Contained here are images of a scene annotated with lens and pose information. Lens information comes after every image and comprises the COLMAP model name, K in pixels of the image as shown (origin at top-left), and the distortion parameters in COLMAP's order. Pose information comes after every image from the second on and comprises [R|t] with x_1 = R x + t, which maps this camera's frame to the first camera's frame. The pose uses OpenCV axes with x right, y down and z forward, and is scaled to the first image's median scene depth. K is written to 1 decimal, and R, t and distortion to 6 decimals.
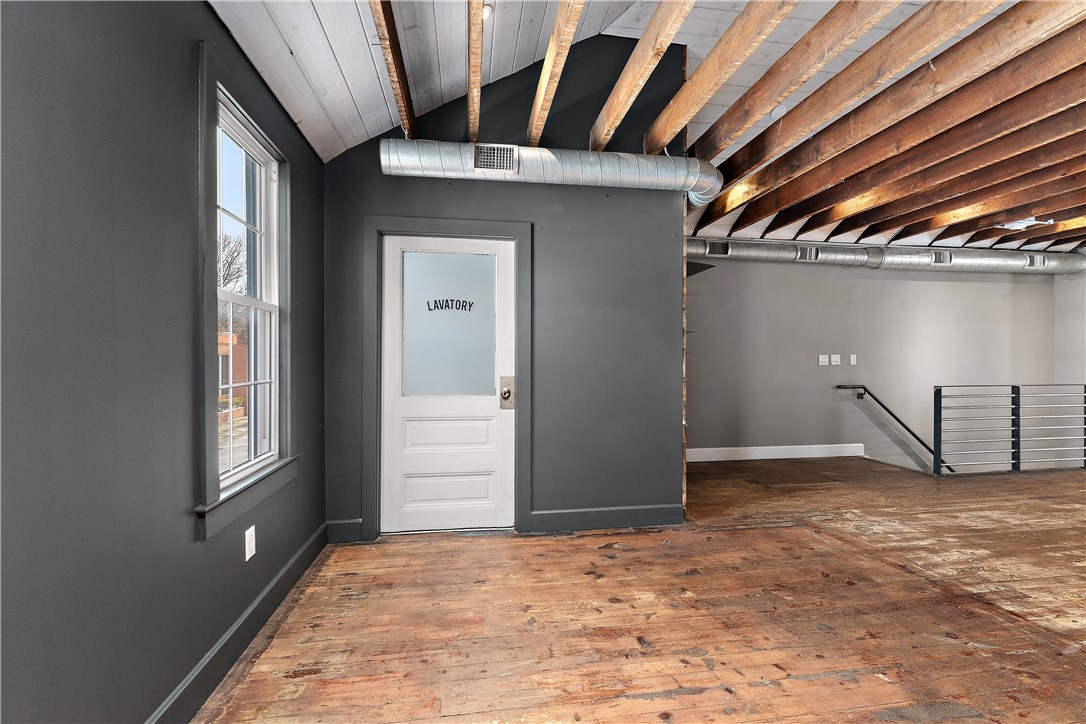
lens RADIAL K [[489.4, 0, 543.0], [0, 489.4, 362.0], [0, 0, 1]] dist [0.000488, 0.000254]
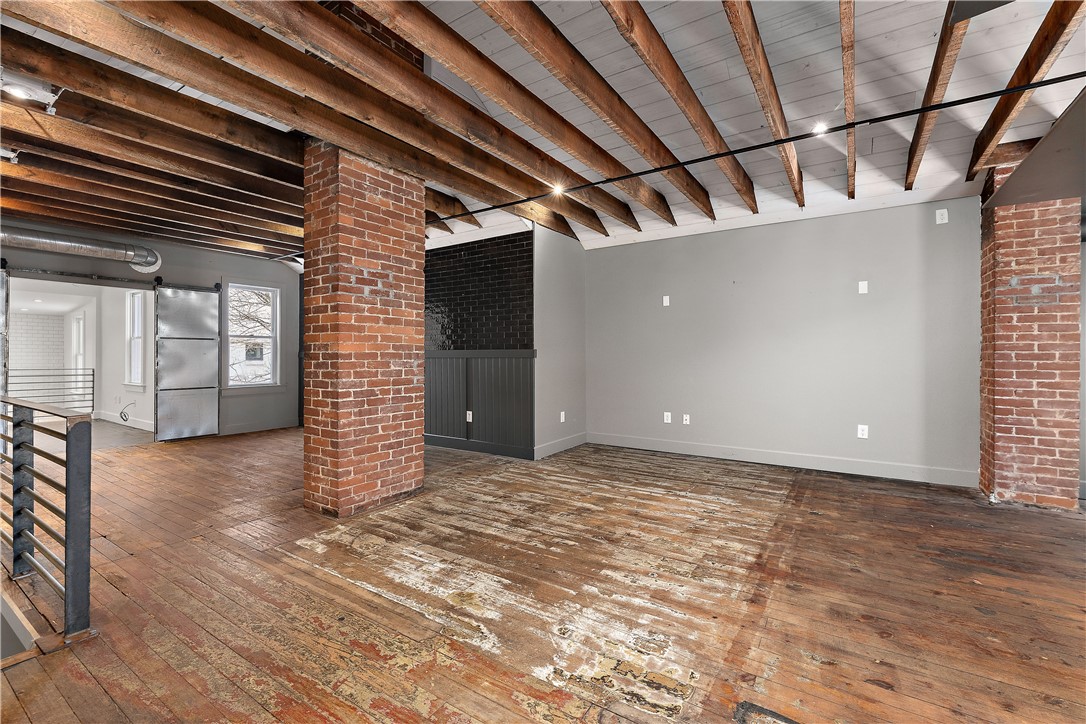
lens RADIAL K [[467.5, 0, 538.2], [0, 467.5, 353.7], [0, 0, 1]] dist [-0.002171, -0.000234]
pose [[-0.731072, 0.002432, 0.682297, 0.385414], [0.005214, 0.999984, 0.002023, -0.003100], [-0.682281, 0.005036, -0.731073, 1.531724]]
